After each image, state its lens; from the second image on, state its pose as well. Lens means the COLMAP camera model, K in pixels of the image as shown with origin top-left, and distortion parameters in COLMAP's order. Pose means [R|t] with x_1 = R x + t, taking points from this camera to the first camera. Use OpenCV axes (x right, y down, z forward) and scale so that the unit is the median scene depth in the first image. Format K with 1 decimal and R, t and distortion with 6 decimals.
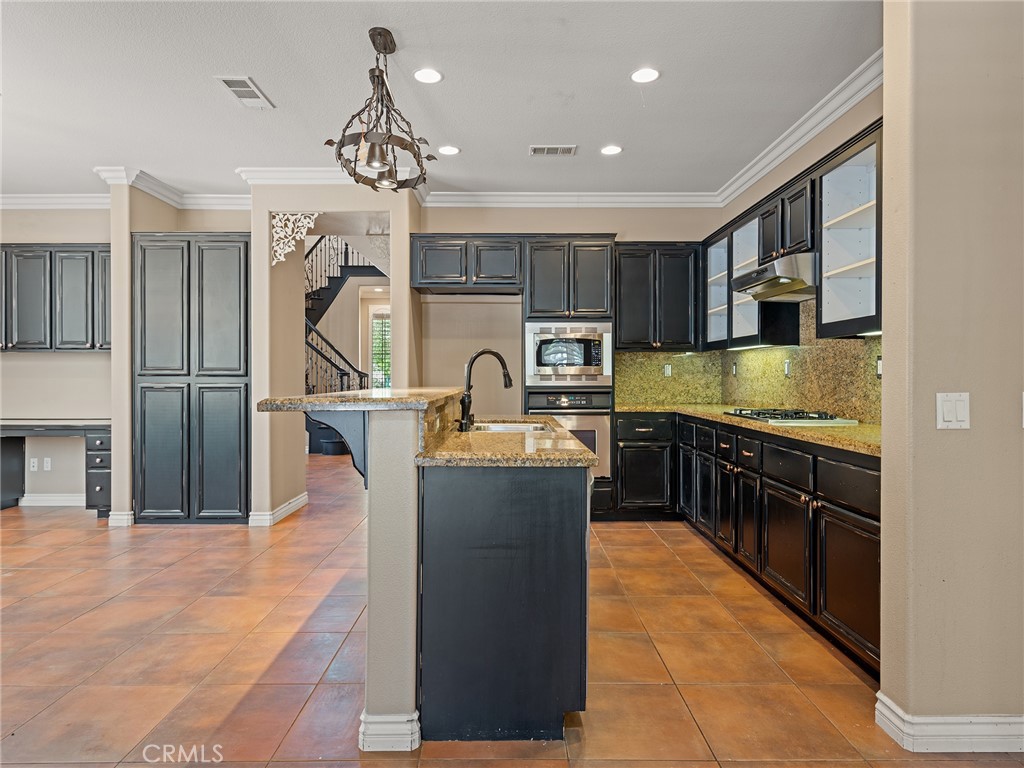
lens RADIAL K [[594.5, 0, 508.3], [0, 594.5, 375.4], [0, 0, 1]] dist [0.007184, 0.003014]
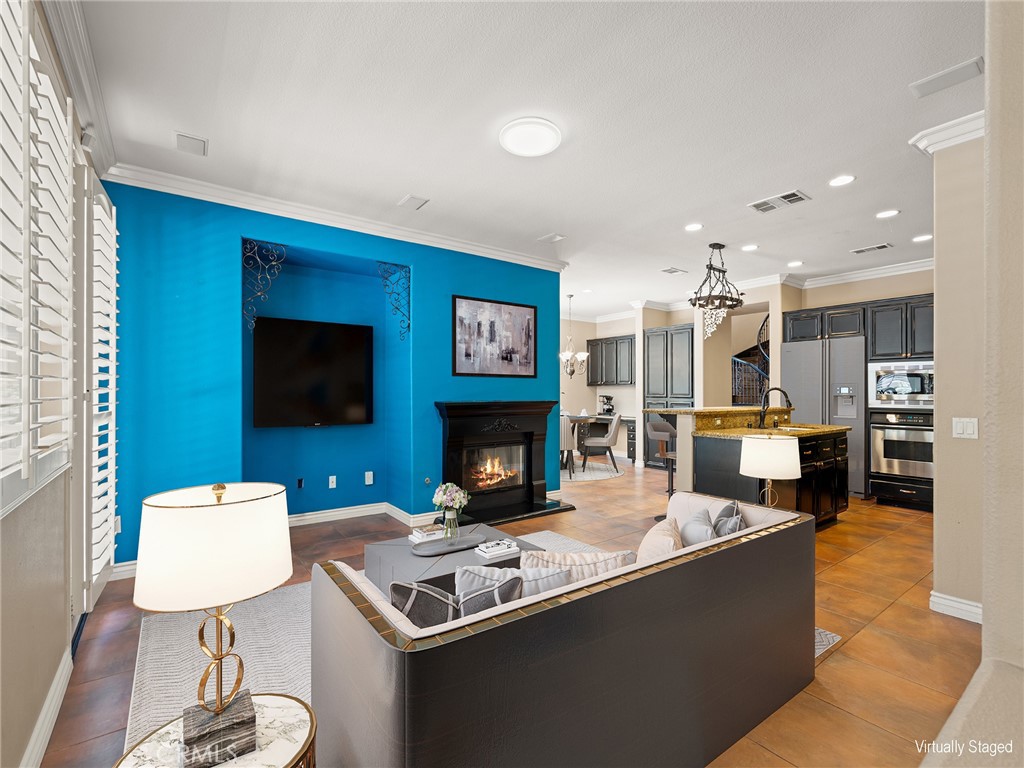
lens RADIAL K [[464.1, 0, 512.6], [0, 464.1, 386.8], [0, 0, 1]] dist [0.002633, 0.000820]
pose [[0.596095, -0.006120, -0.802890, 0.415330], [-0.003769, 0.999939, -0.010420, -0.017208], [0.802905, 0.009237, 0.596036, -0.356771]]
